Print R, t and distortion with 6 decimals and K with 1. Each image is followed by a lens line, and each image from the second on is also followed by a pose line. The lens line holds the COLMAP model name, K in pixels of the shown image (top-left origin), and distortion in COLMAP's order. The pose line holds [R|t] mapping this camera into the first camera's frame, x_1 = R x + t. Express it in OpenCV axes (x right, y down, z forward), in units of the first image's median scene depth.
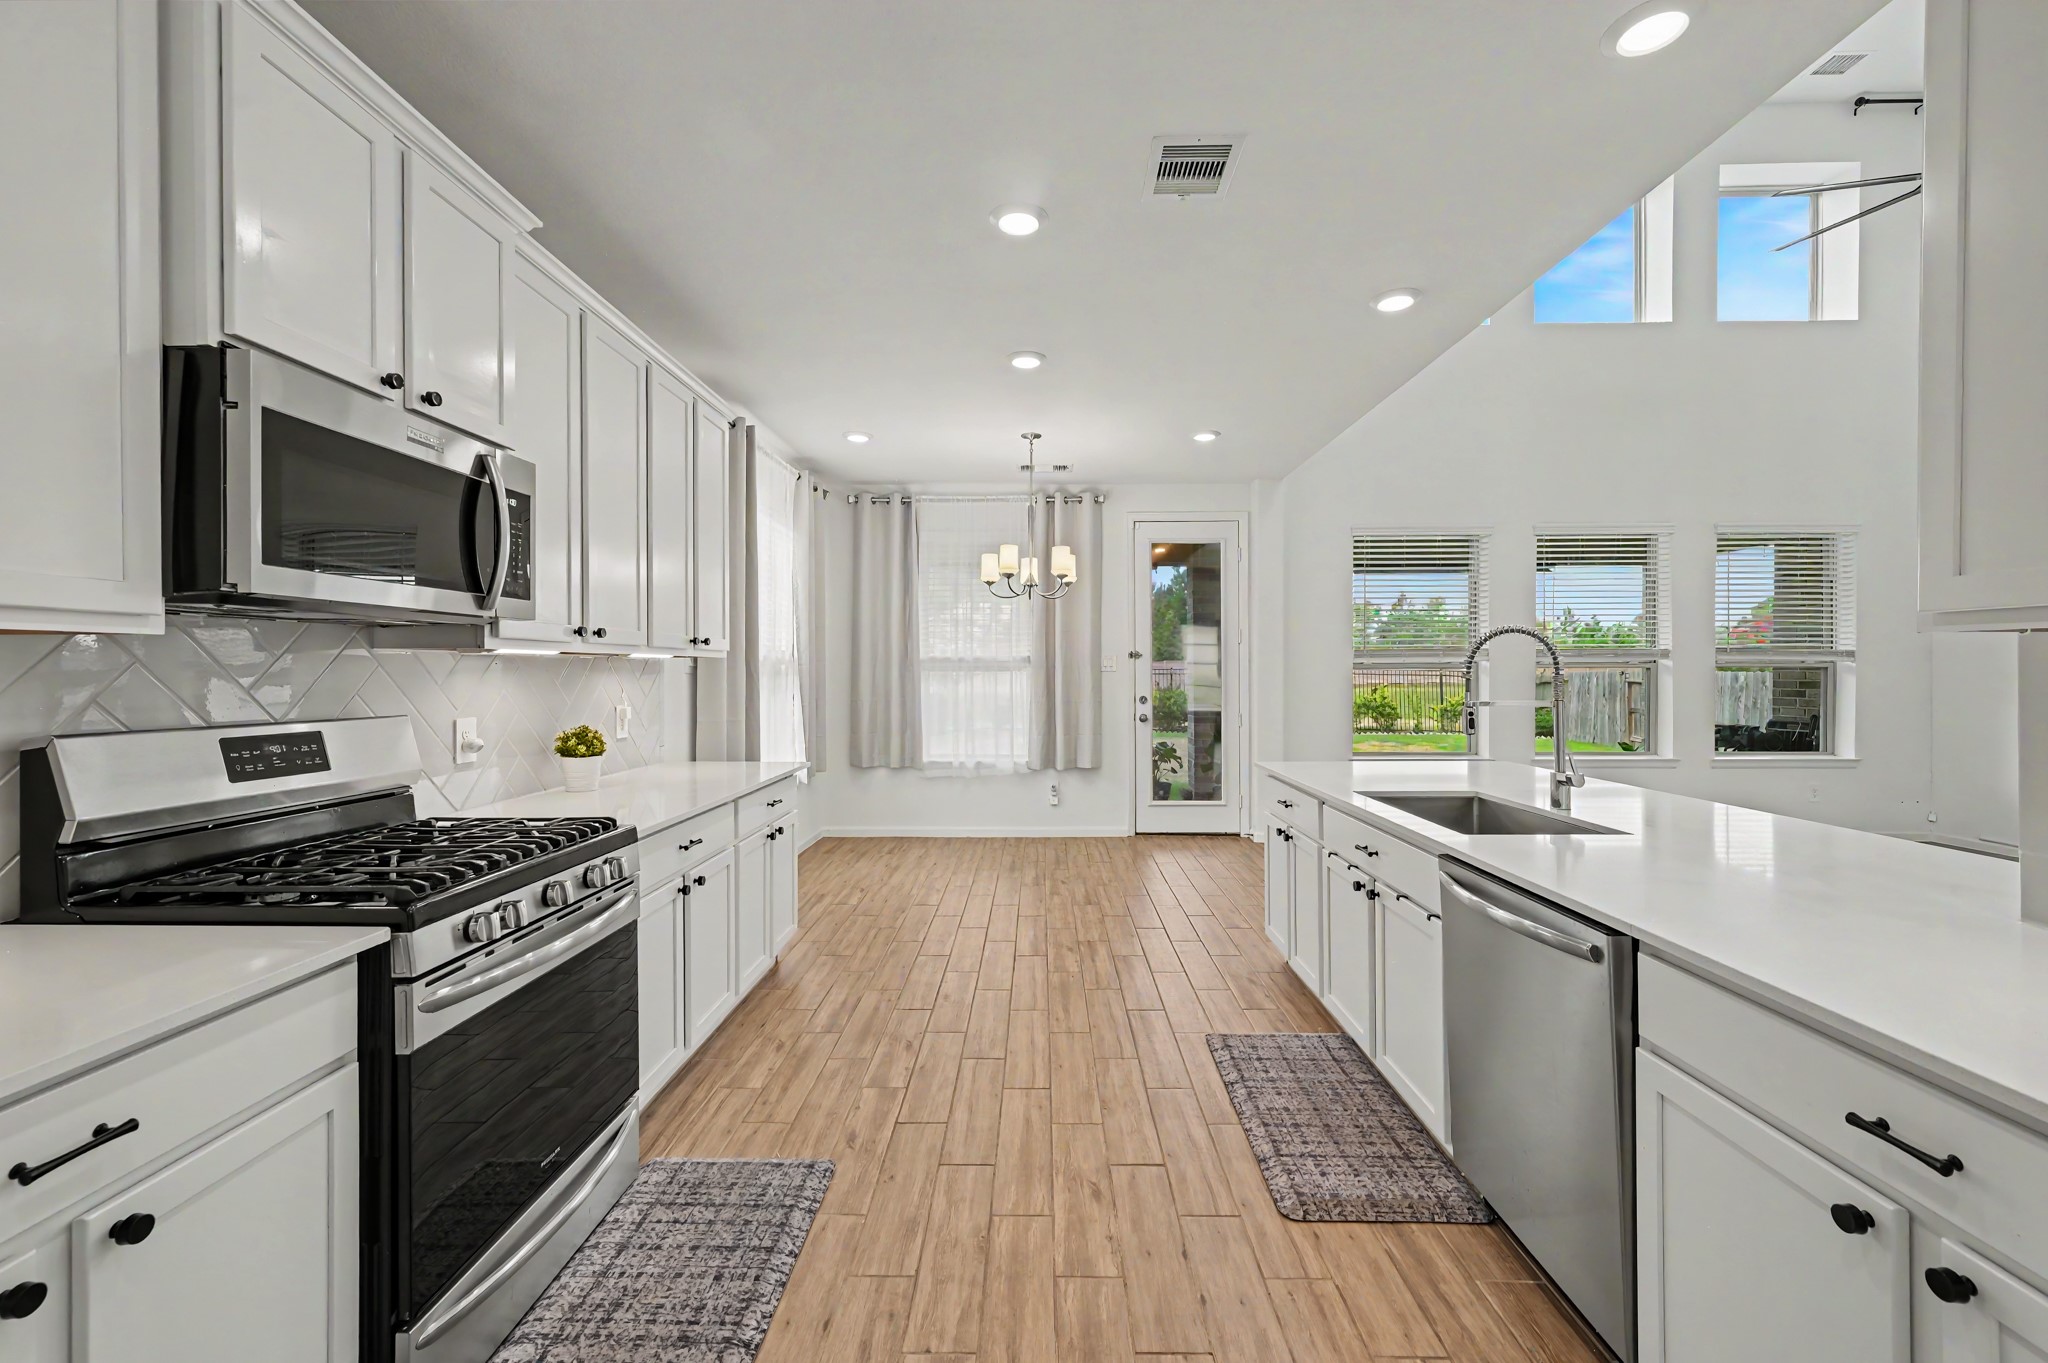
lens RADIAL K [[827.3, 0, 1015.7], [0, 827.3, 677.2], [0, 0, 1]] dist [-0.002046, -0.000038]
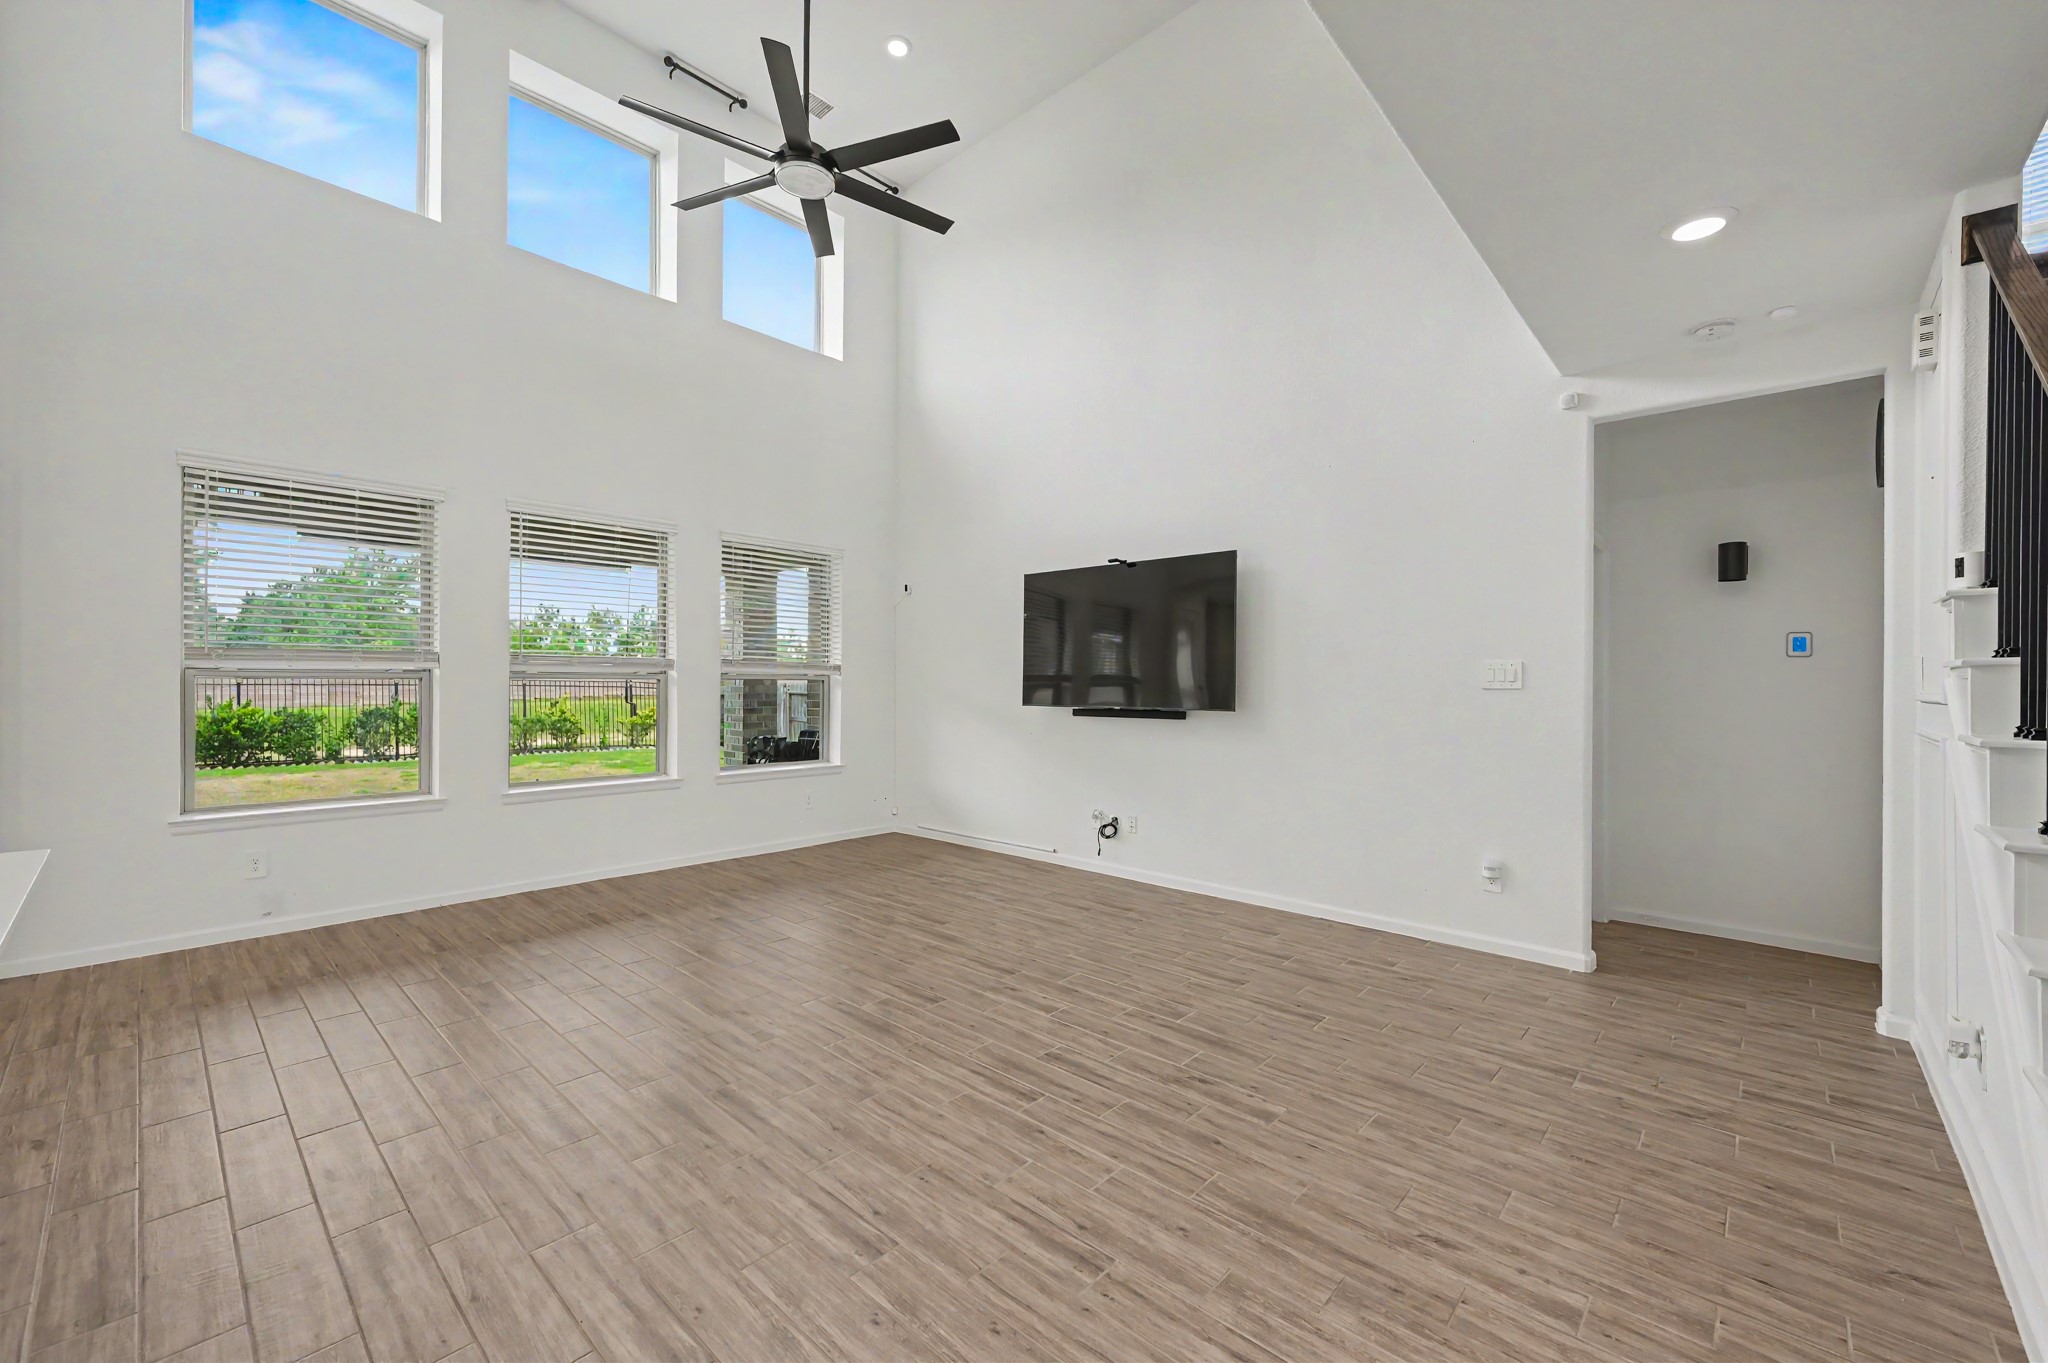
lens RADIAL K [[827.3, 0, 1036.8], [0, 827.3, 671.4], [0, 0, 1]] dist [-0.002046, -0.000038]
pose [[0.656885, 0.015590, 0.753829, 0.377233], [0.000003, 0.999786, -0.020679, -0.001831], [-0.753991, 0.013586, 0.656745, 0.102437]]
